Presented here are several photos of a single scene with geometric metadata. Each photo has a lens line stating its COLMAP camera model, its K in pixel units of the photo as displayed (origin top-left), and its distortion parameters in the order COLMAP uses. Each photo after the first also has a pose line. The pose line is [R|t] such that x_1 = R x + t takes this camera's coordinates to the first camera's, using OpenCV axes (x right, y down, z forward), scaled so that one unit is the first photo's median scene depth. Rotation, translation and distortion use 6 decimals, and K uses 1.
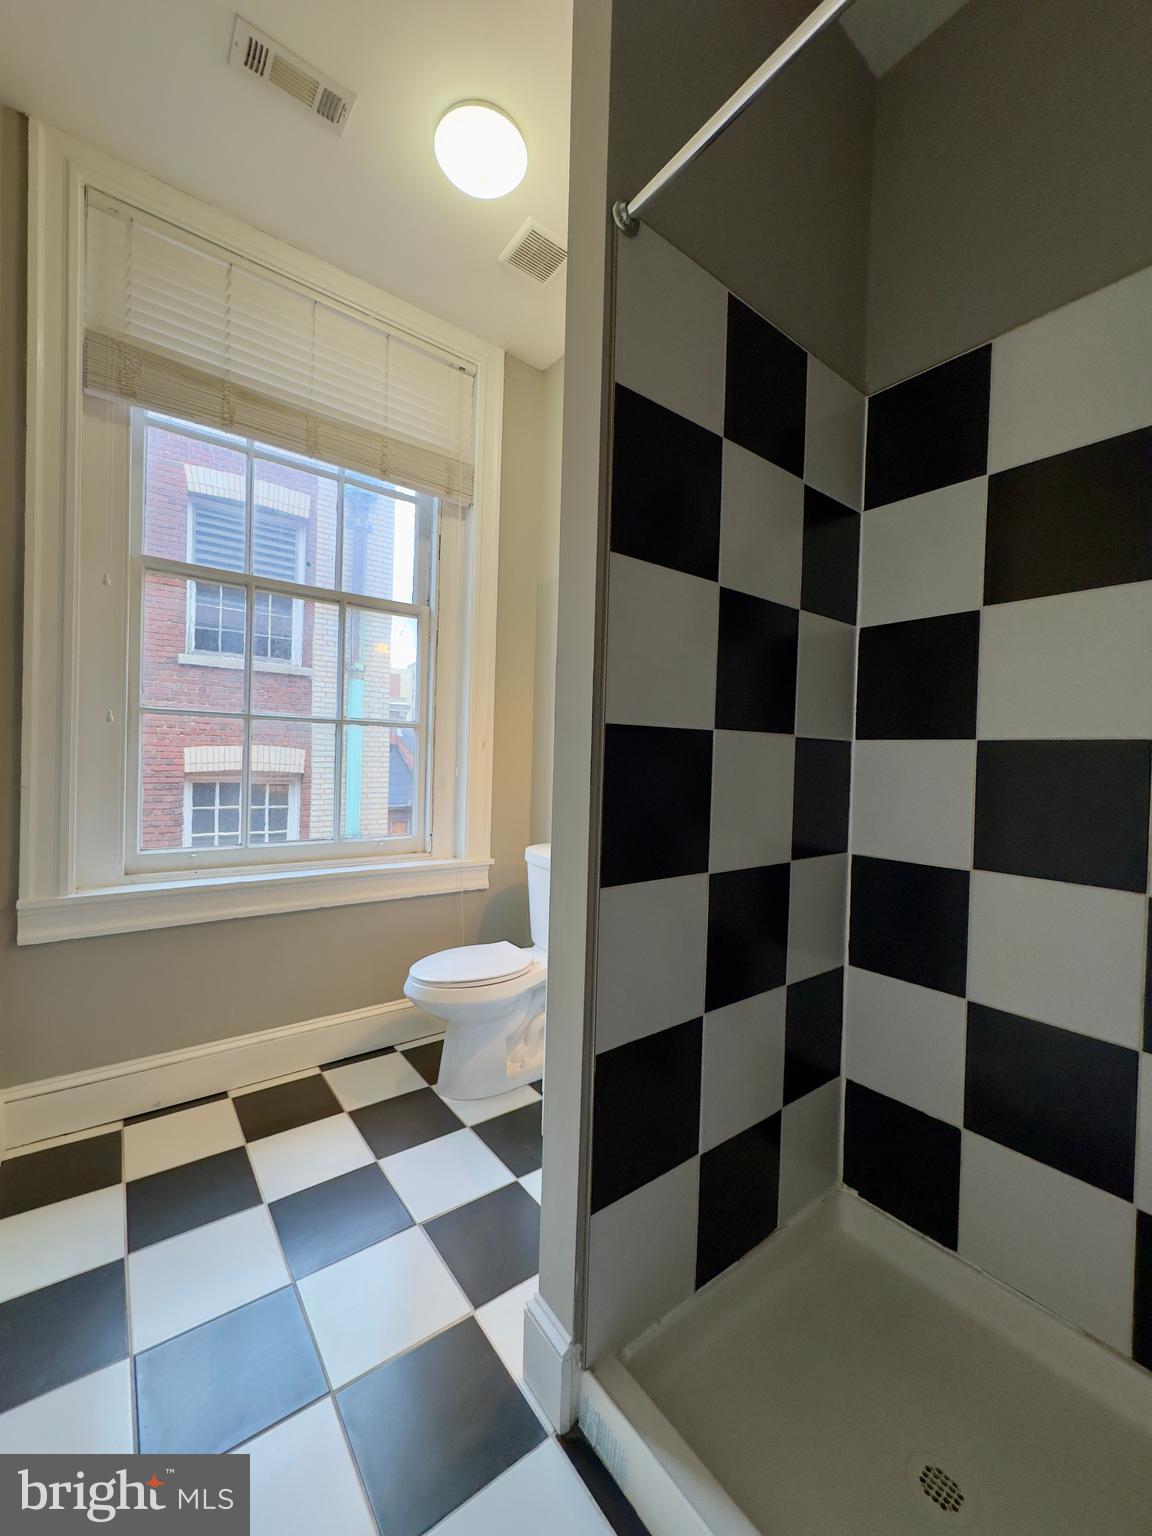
lens RADIAL K [[611.3, 0, 573.9], [0, 611.3, 771.3], [0, 0, 1]] dist [-0.002243, 0.000365]
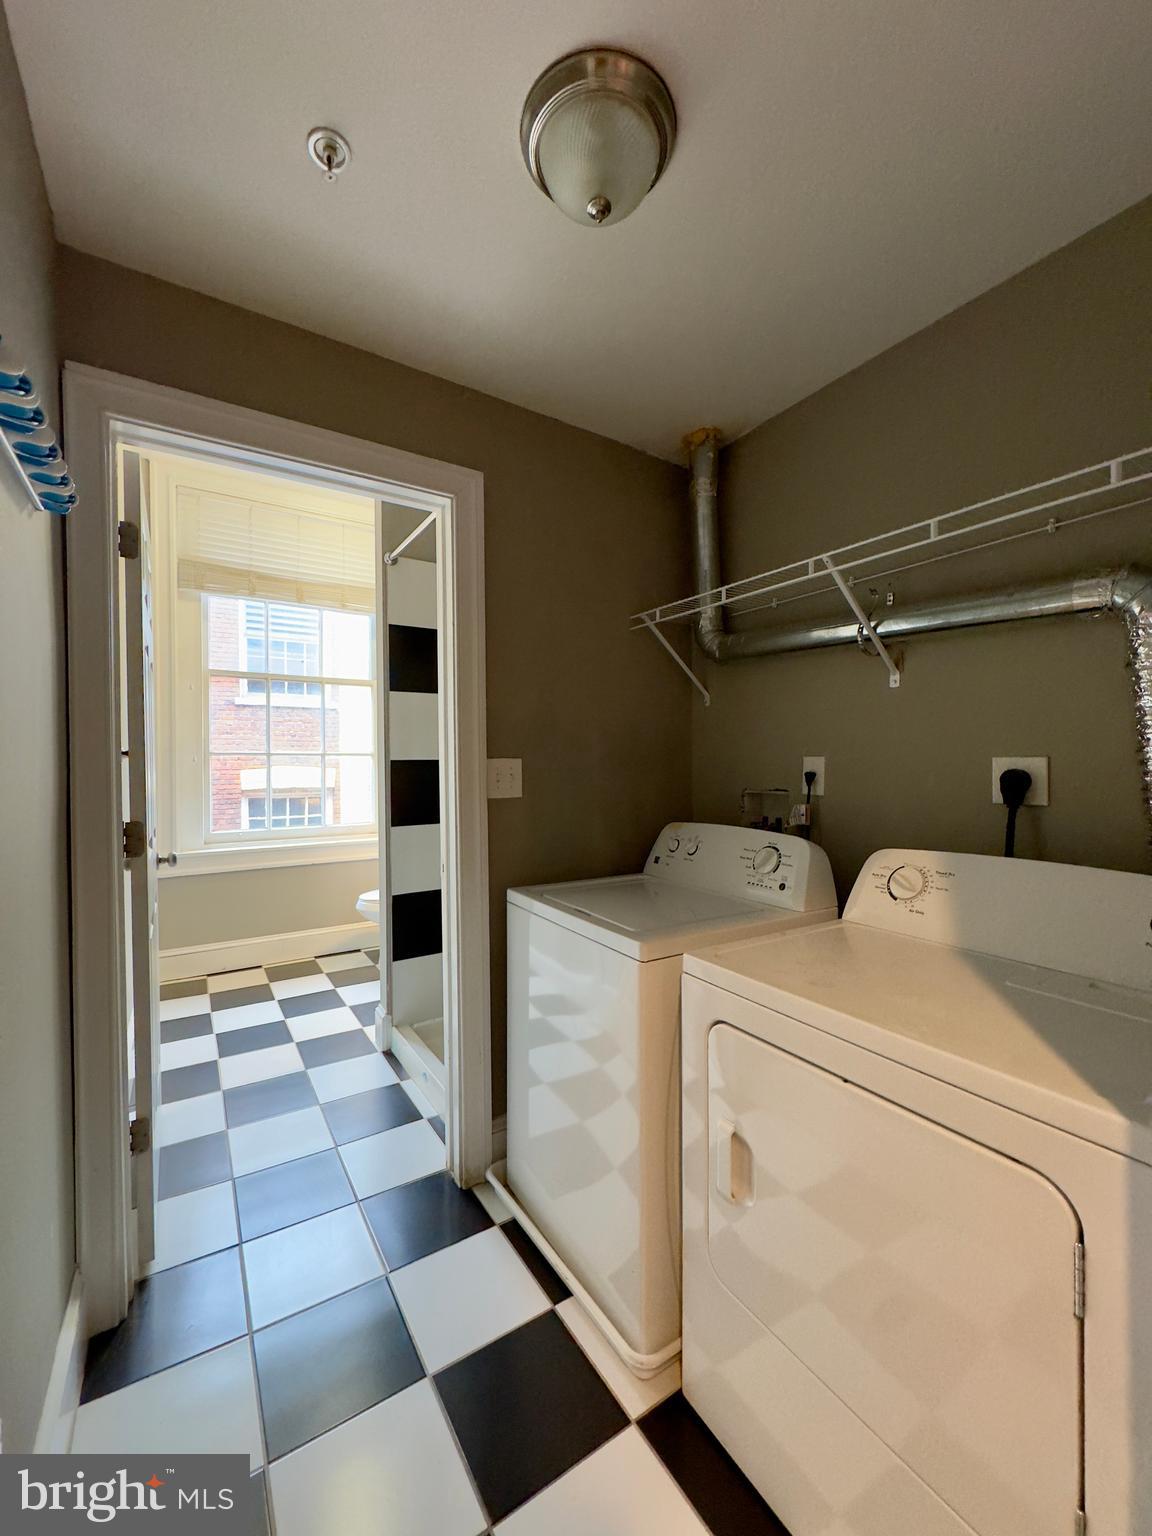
lens RADIAL K [[611.3, 0, 574.5], [0, 611.3, 774.9], [0, 0, 1]] dist [-0.002243, 0.000365]
pose [[0.996683, -0.031777, -0.074923, 0.513646], [0.031064, 0.999461, -0.010666, 0.016831], [0.075222, 0.008303, 0.997132, -0.742940]]
